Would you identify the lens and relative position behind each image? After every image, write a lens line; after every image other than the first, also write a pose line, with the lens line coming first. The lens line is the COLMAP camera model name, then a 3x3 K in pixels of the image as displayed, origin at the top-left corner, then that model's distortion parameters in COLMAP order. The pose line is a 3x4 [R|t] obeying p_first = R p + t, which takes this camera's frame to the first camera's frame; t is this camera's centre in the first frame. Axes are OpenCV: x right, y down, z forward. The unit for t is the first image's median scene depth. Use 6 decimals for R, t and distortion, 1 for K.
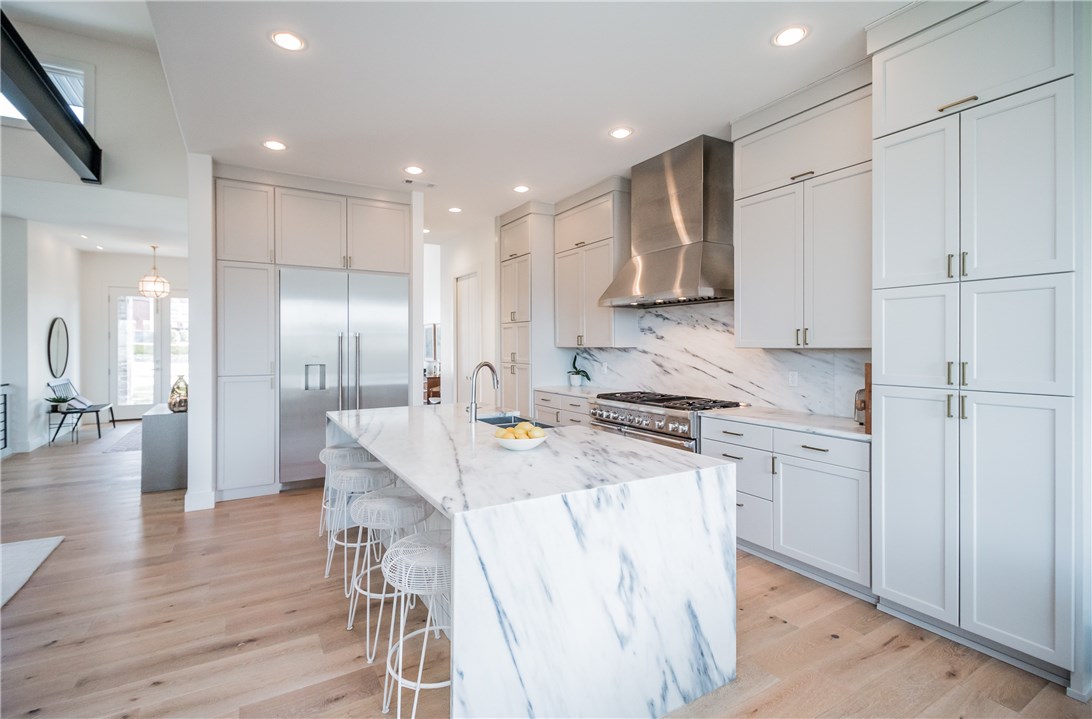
lens RADIAL K [[507.4, 0, 526.9], [0, 507.4, 334.9], [0, 0, 1]] dist [0.005707, -0.007833]
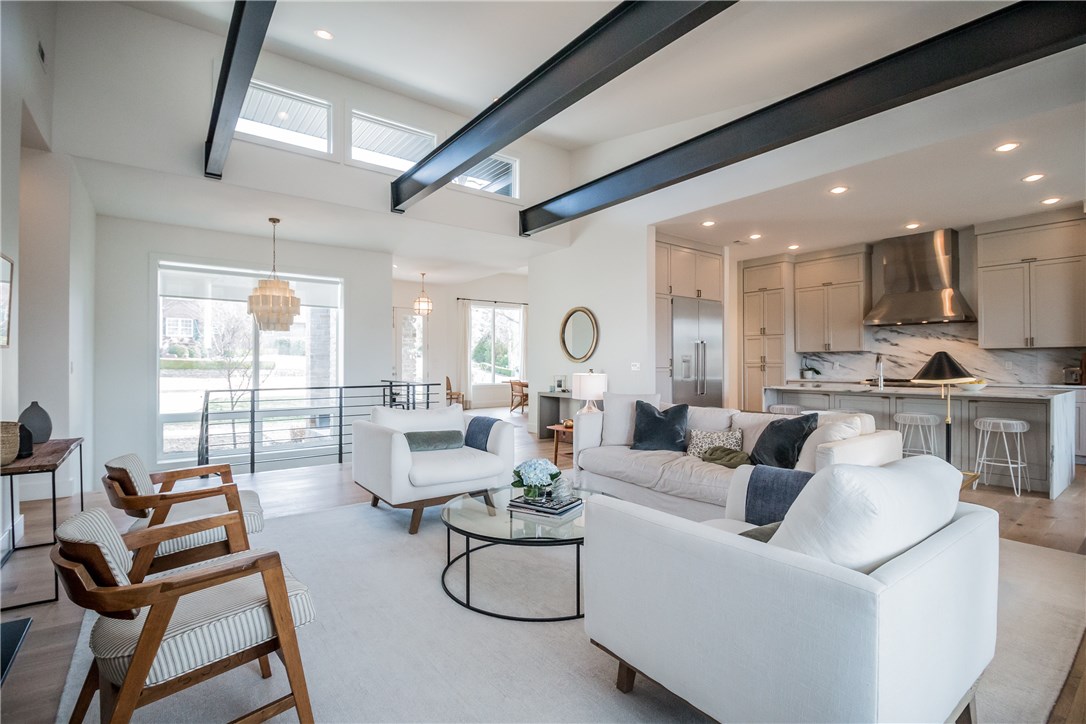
lens RADIAL K [[504.6, 0, 539.6], [0, 504.6, 361.1], [0, 0, 1]] dist [0.005707, -0.007833]
pose [[0.992711, 0.002854, 0.120482, -1.018413], [-0.004588, 0.999890, 0.014120, 0.038525], [-0.120428, -0.014570, 0.992615, -0.448504]]
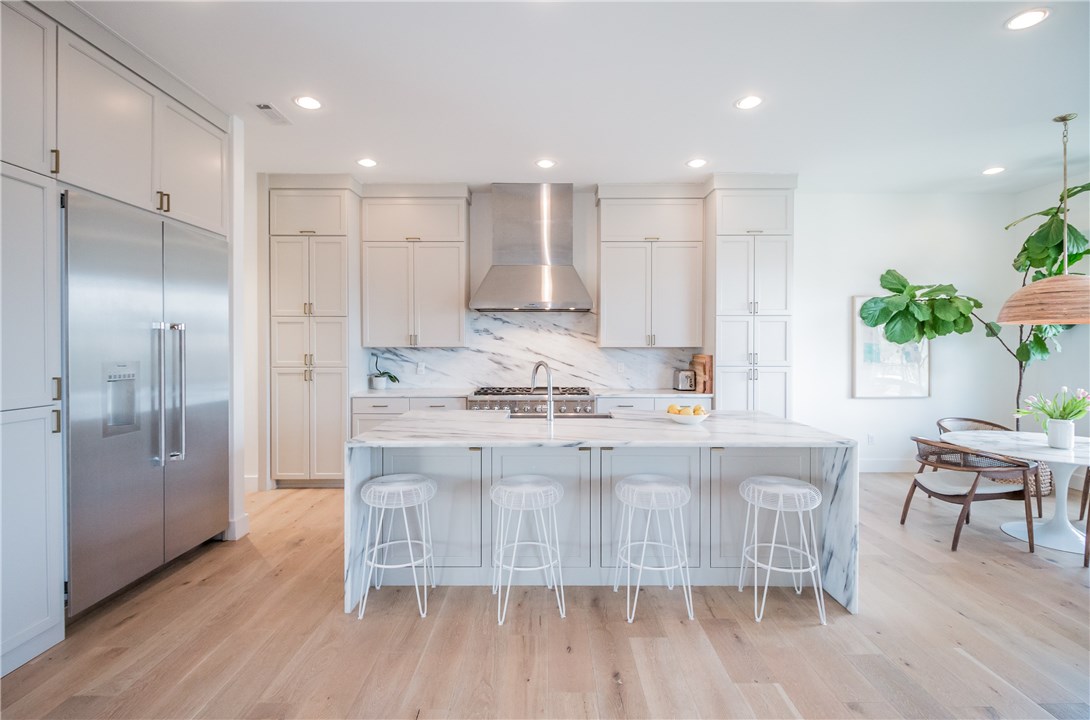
lens RADIAL K [[506.5, 0, 549.2], [0, 506.5, 349.5], [0, 0, 1]] dist [0.005707, -0.007833]
pose [[0.497405, -0.004497, 0.867507, -0.647891], [-0.018919, 0.999693, 0.016030, 0.009125], [-0.867312, -0.024386, 0.497167, 0.320004]]
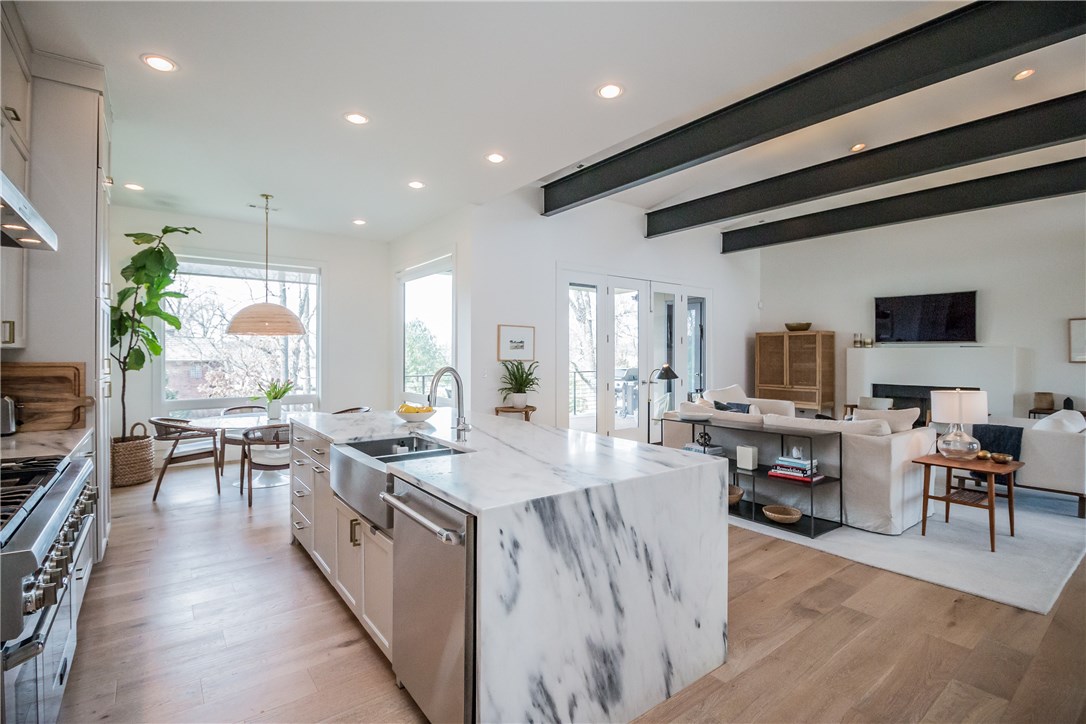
lens RADIAL K [[504.6, 0, 541.4], [0, 504.6, 357.0], [0, 0, 1]] dist [0.005707, -0.007833]
pose [[-0.992161, 0.000610, -0.124966, -0.086173], [0.002616, 0.999870, -0.015888, 0.034177], [0.124940, -0.016091, -0.992034, 1.191580]]
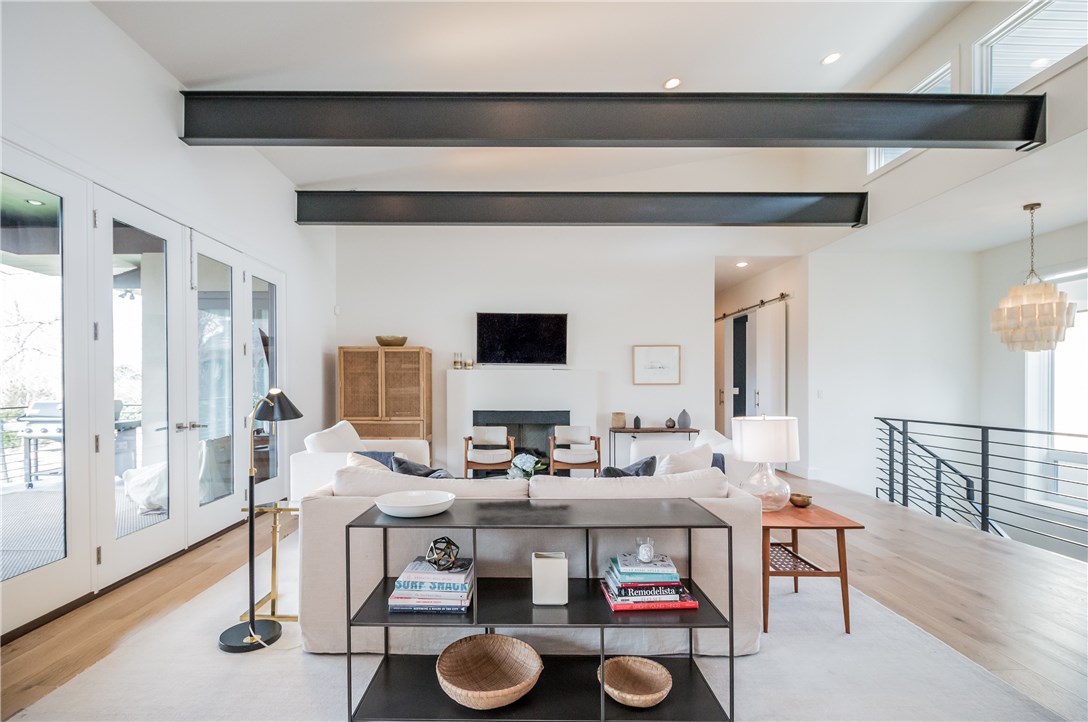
lens RADIAL K [[505.5, 0, 521.9], [0, 505.5, 388.7], [0, 0, 1]] dist [0.005707, -0.007833]
pose [[-0.497552, 0.007312, -0.867403, -0.178055], [0.016927, 0.999856, -0.001281, 0.039070], [0.867269, -0.015320, -0.497604, 0.556041]]
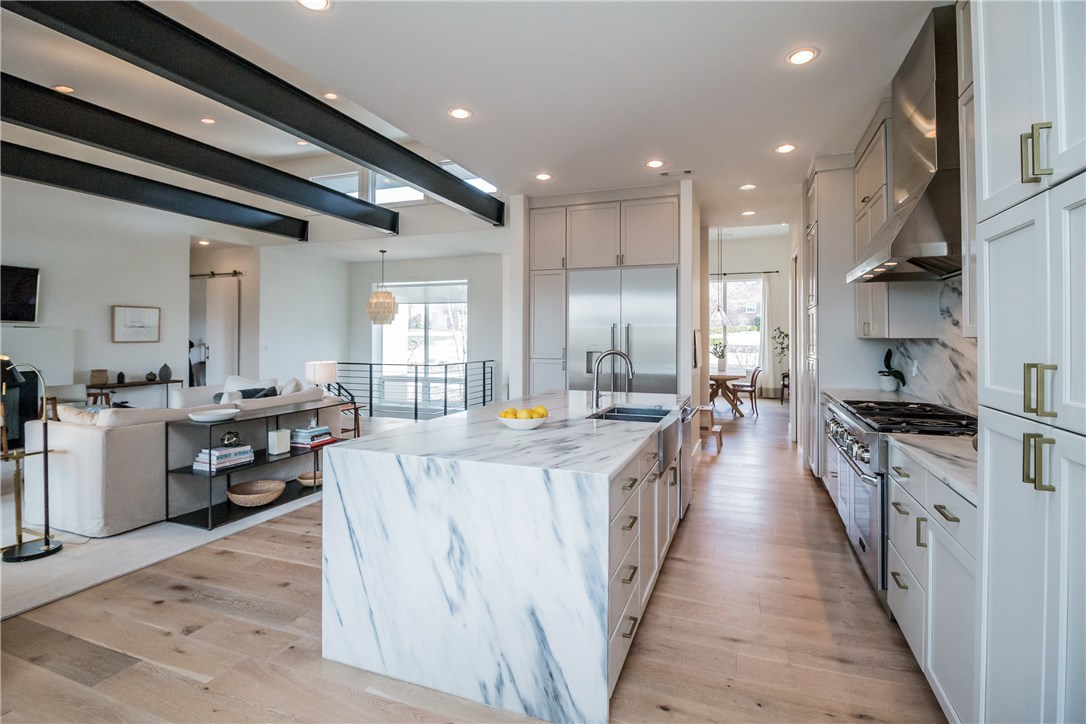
lens RADIAL K [[504.6, 0, 554.3], [0, 504.6, 334.9], [0, 0, 1]] dist [0.005707, -0.007833]
pose [[0.640976, 0.000256, -0.767561, 0.413291], [0.010005, 0.999912, 0.008688, 0.008989], [0.767496, -0.013249, 0.640917, 0.178289]]
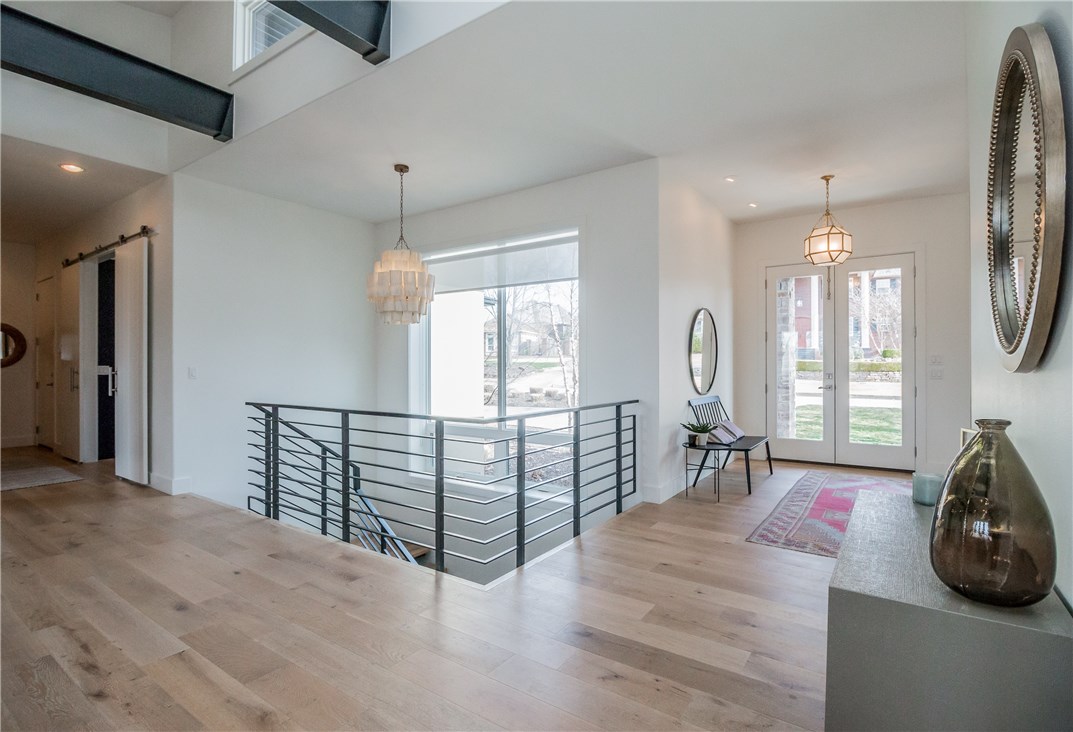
lens RADIAL K [[517.3, 0, 539.6], [0, 517.3, 371.6], [0, 0, 1]] dist [-0.038274, -0.000158]
pose [[0.432686, 0.012886, -0.901452, -0.589140], [0.015646, 0.999640, 0.021800, 0.052683], [0.901409, -0.023536, 0.432329, 0.757602]]
